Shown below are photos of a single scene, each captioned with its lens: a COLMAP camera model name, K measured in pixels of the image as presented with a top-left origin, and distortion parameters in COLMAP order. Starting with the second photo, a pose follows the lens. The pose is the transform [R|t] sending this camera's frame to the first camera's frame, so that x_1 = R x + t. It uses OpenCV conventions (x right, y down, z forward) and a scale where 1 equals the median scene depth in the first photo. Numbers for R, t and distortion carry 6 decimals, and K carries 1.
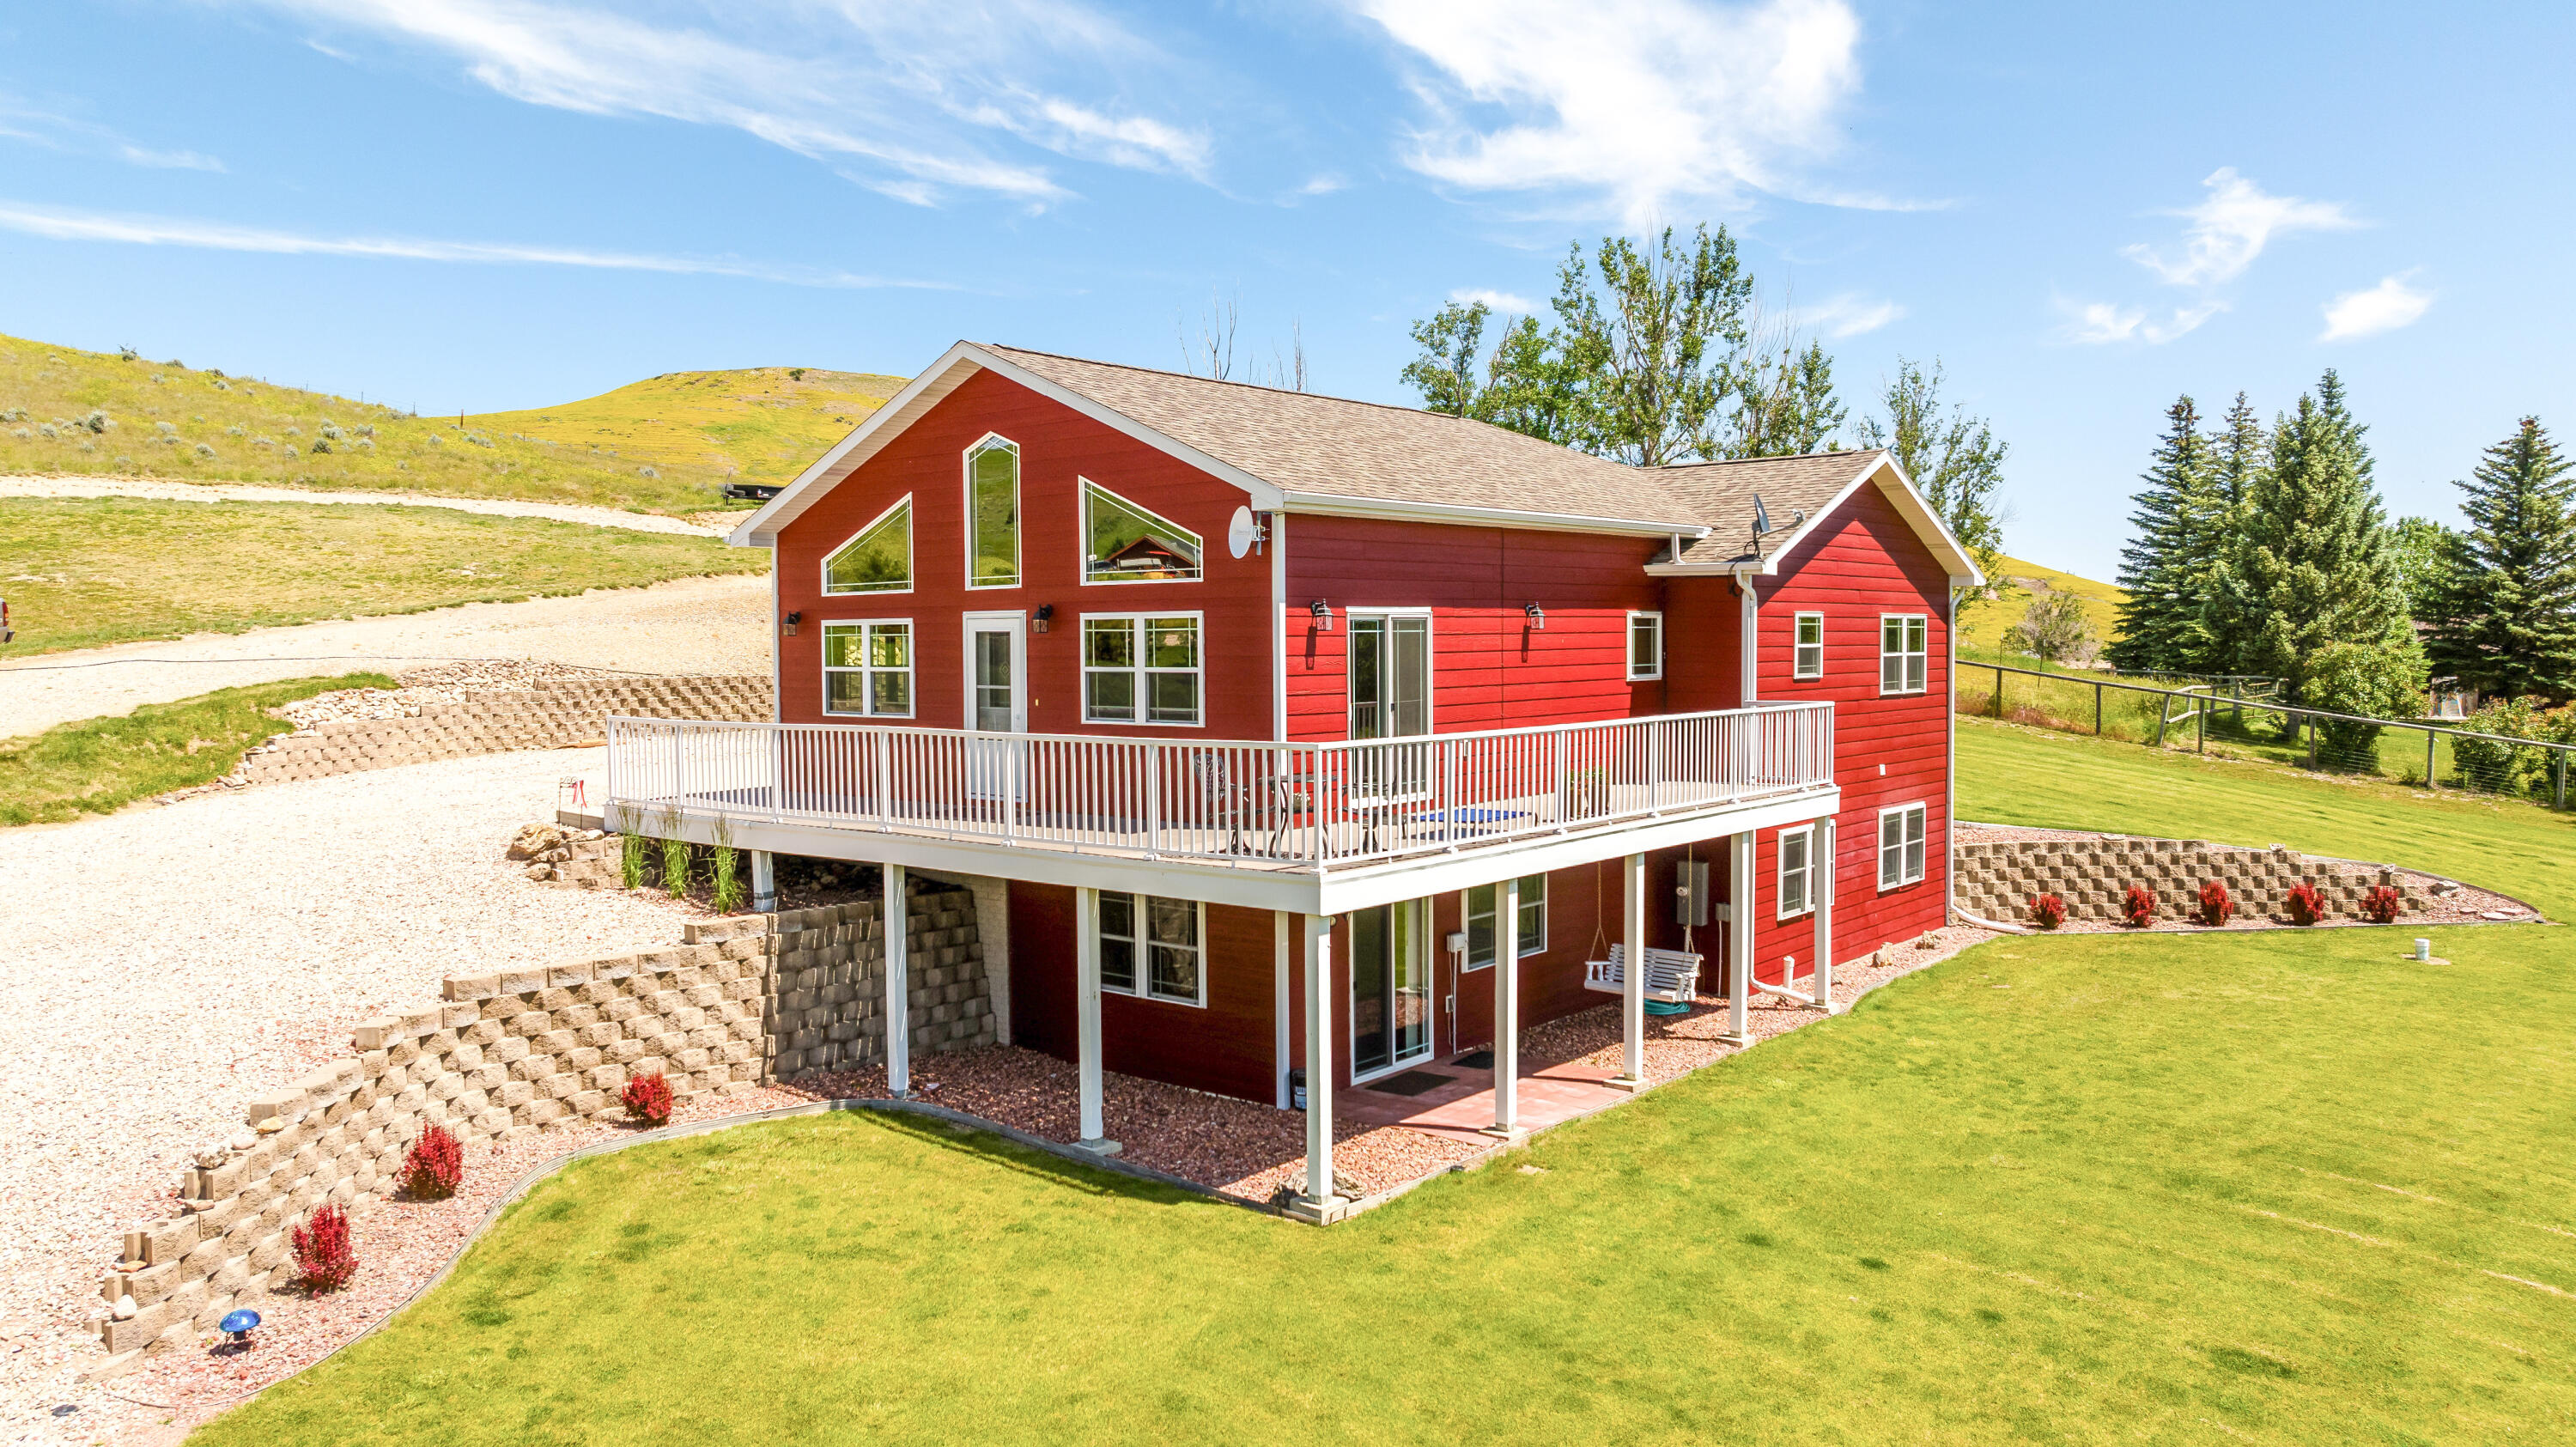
lens RADIAL K [[1800.9, 0, 1288.0], [0, 1800.9, 723.5], [0, 0, 1]] dist [-0.026872, -0.000561]
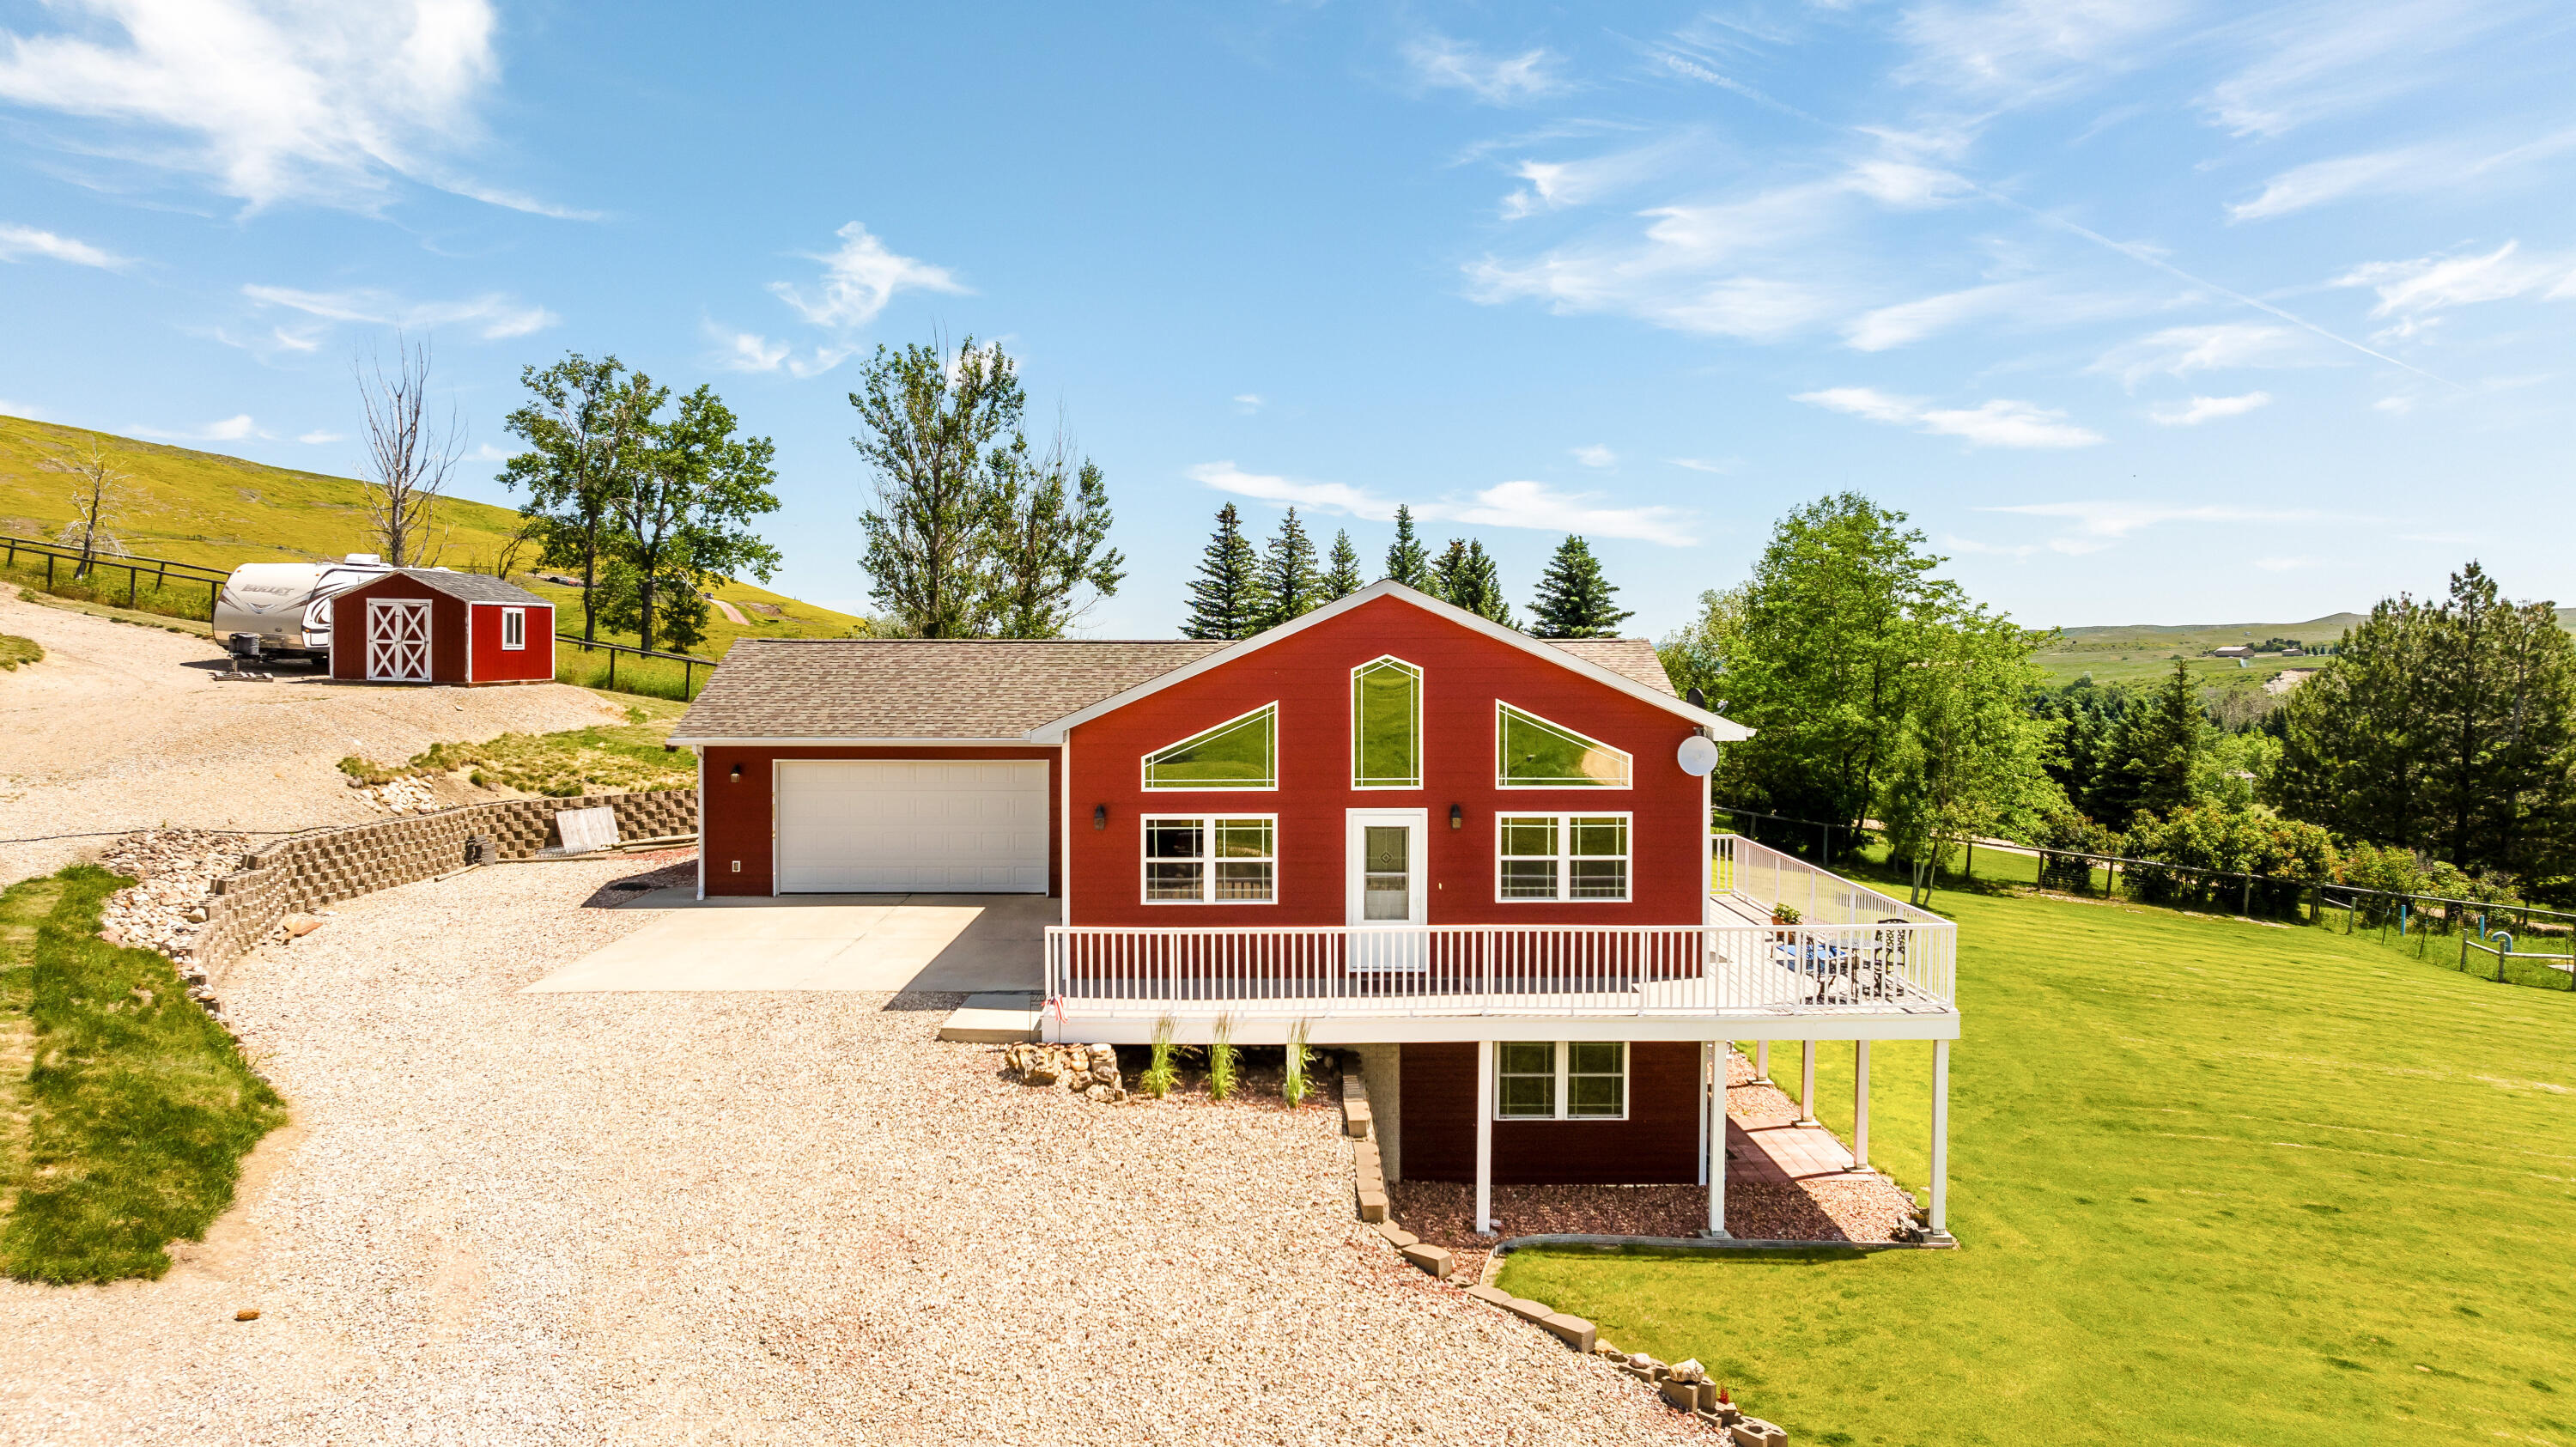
lens RADIAL K [[1807.5, 0, 1288.0], [0, 1807.5, 723.5], [0, 0, 1]] dist [-0.063250, 0.067368]
pose [[0.758949, -0.018131, 0.650898, -1.100517], [0.023638, 0.999721, 0.000286, -0.135645], [-0.650721, 0.015169, 0.759165, 0.186402]]
